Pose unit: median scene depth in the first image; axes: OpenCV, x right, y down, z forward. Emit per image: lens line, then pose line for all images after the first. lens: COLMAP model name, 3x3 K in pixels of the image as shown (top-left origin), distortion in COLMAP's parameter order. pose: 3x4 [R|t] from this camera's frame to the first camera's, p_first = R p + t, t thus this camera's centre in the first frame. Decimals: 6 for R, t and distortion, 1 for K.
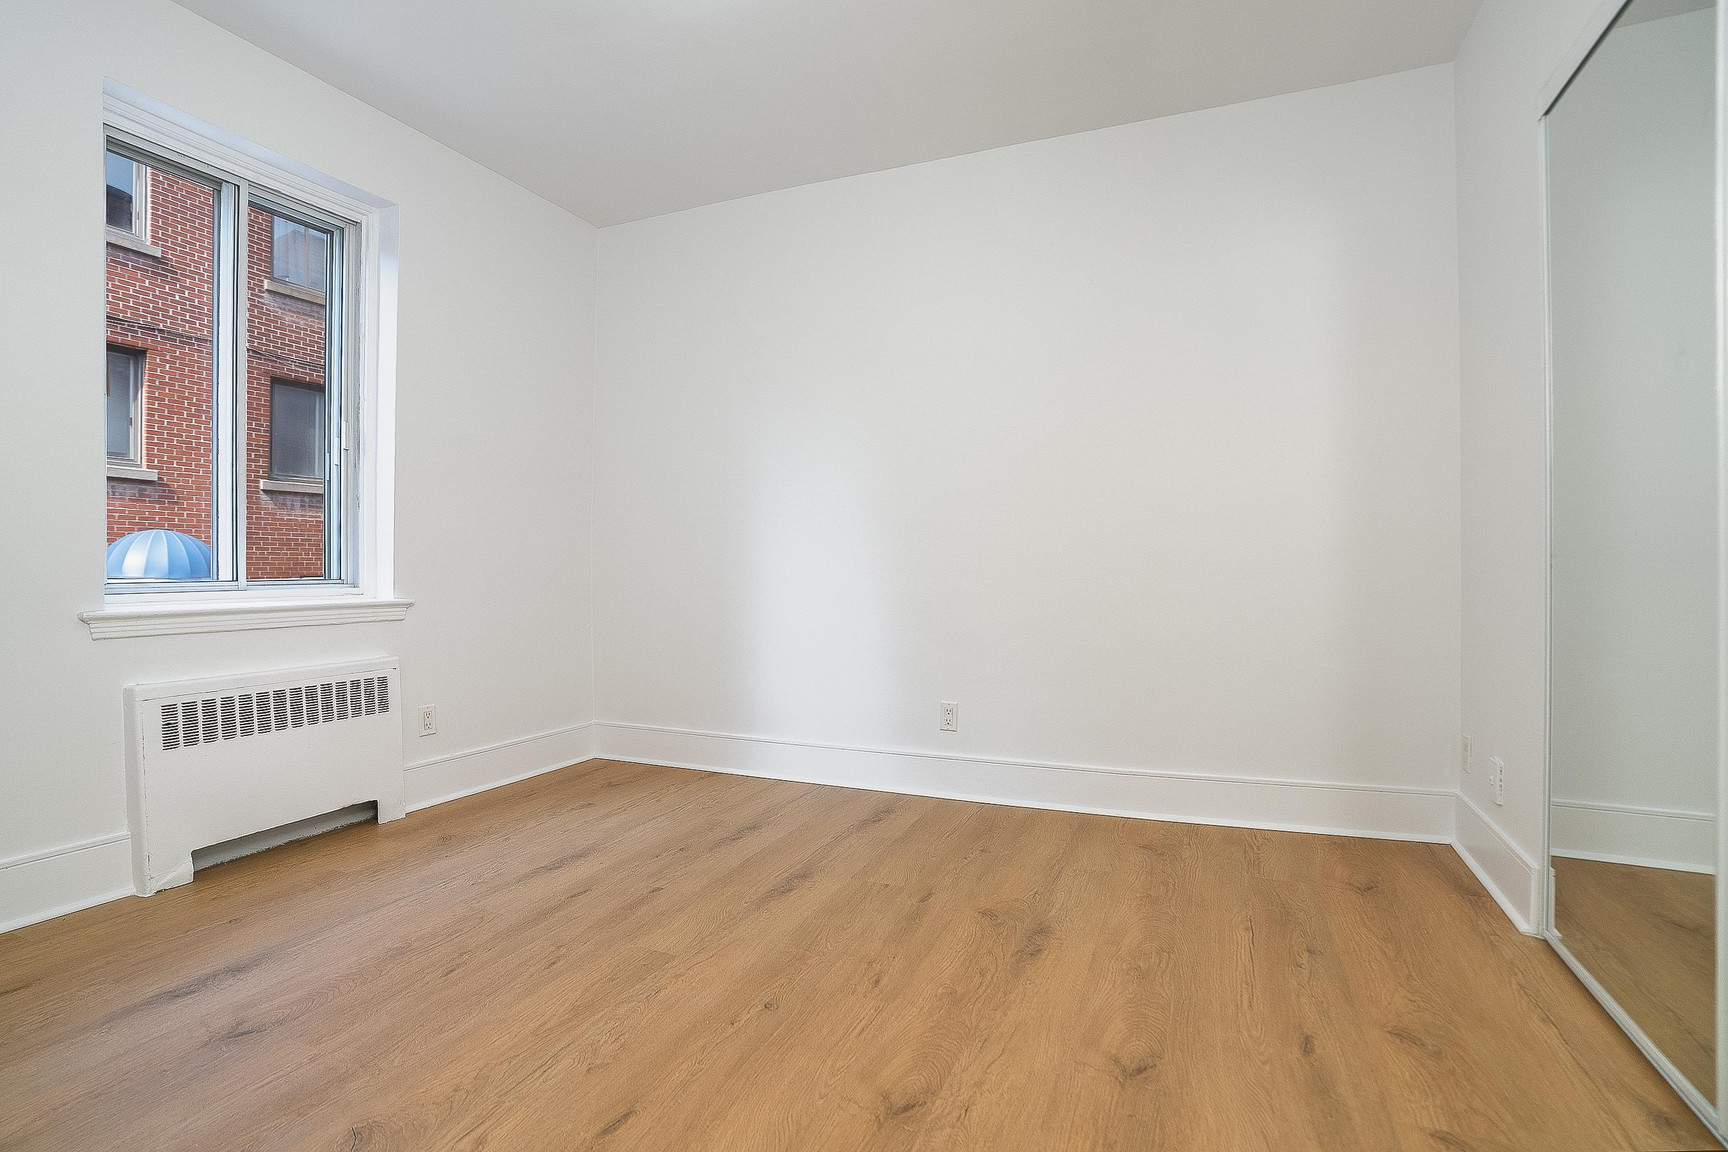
lens RADIAL K [[840.9, 0, 875.0], [0, 840.9, 568.6], [0, 0, 1]] dist [-0.013717, 0.000031]
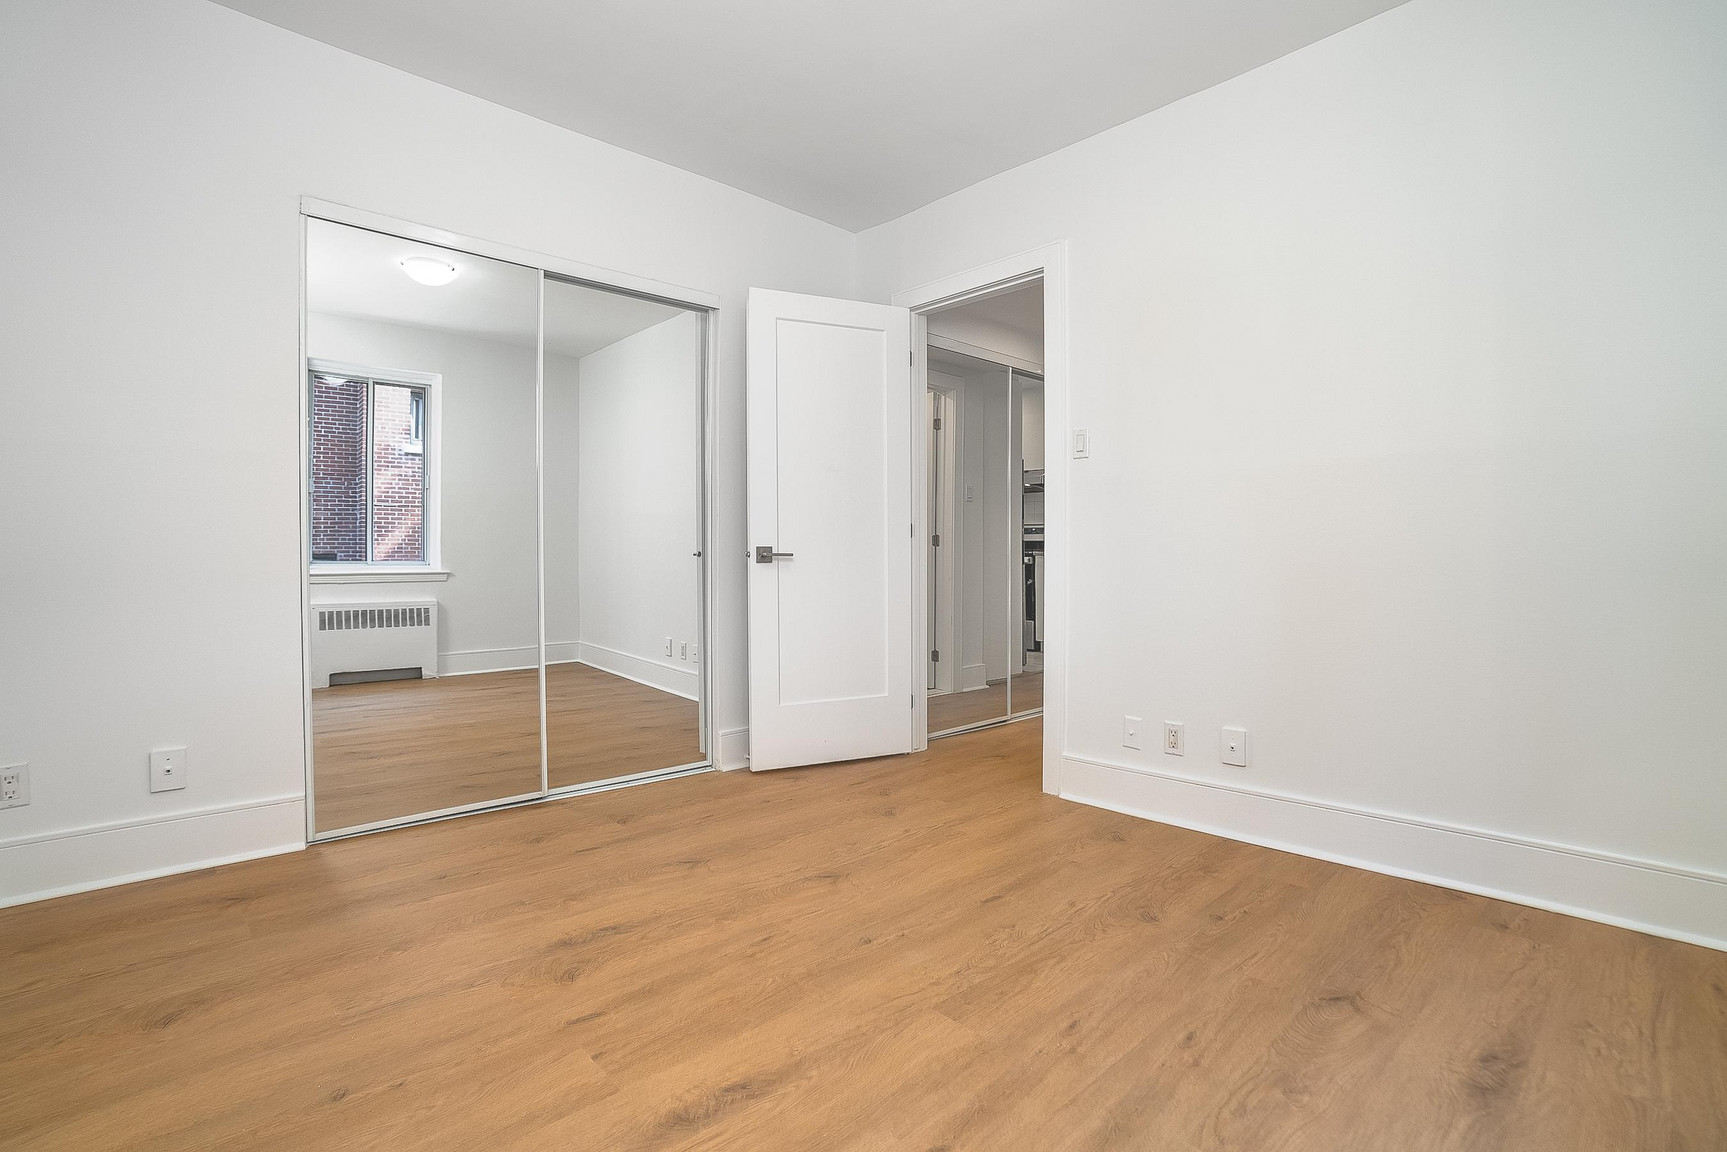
lens RADIAL K [[840.4, 0, 874.5], [0, 840.4, 568.6], [0, 0, 1]] dist [-0.013717, 0.000031]
pose [[-0.915592, -0.003817, 0.402091, -0.706656], [0.002124, 0.999895, 0.014327, -0.008755], [-0.402104, 0.013971, -0.915488, 2.418019]]
